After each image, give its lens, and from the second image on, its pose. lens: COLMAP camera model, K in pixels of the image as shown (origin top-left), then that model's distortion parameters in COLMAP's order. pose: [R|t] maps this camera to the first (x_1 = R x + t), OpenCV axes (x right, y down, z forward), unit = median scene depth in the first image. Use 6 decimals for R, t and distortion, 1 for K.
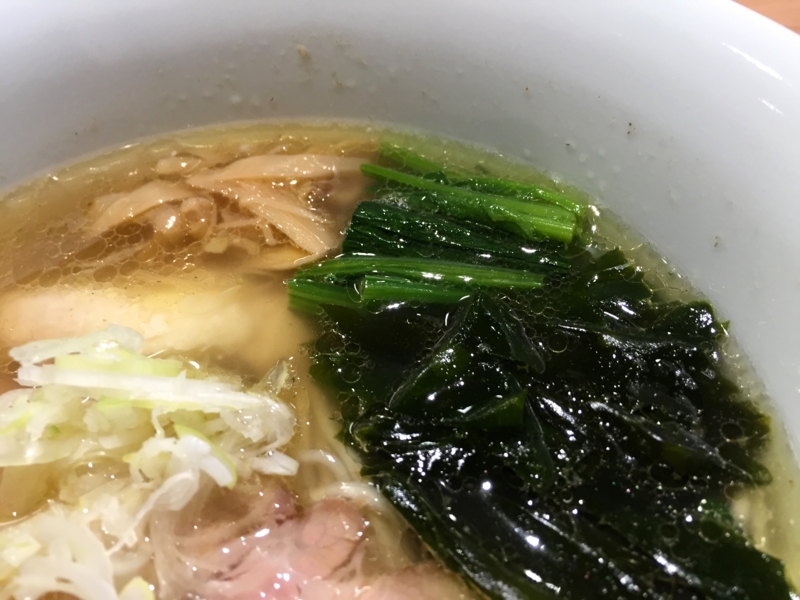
lens RADIAL K [[802.4, 0, 400.0], [0, 802.4, 300.0], [0, 0, 1]] dist [0.086941, -0.246441]
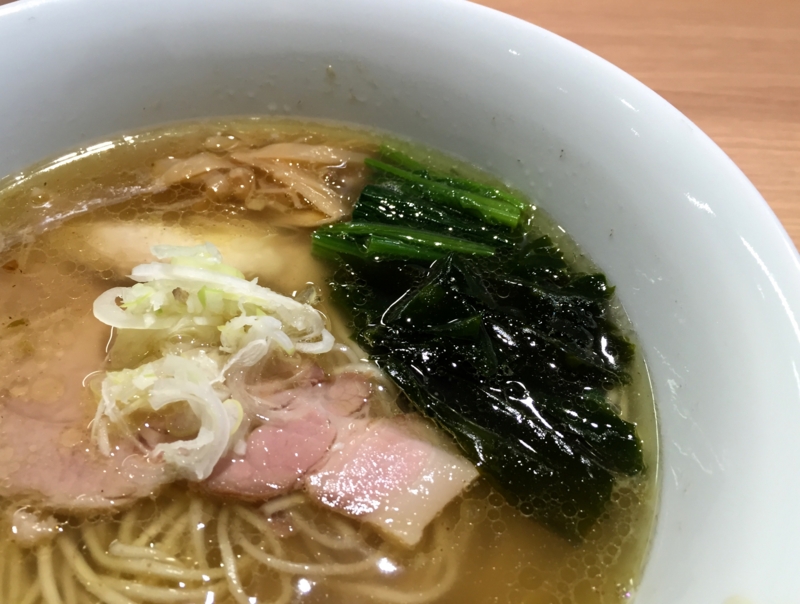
lens RADIAL K [[802.4, 0, 400.0], [0, 802.4, 302.0], [0, 0, 1]] dist [0.086941, -0.246441]
pose [[0.989202, 0.100225, 0.106931, -0.122077], [-0.097728, 0.994809, -0.028354, 0.111943], [-0.109218, 0.017597, 0.993862, -0.368550]]
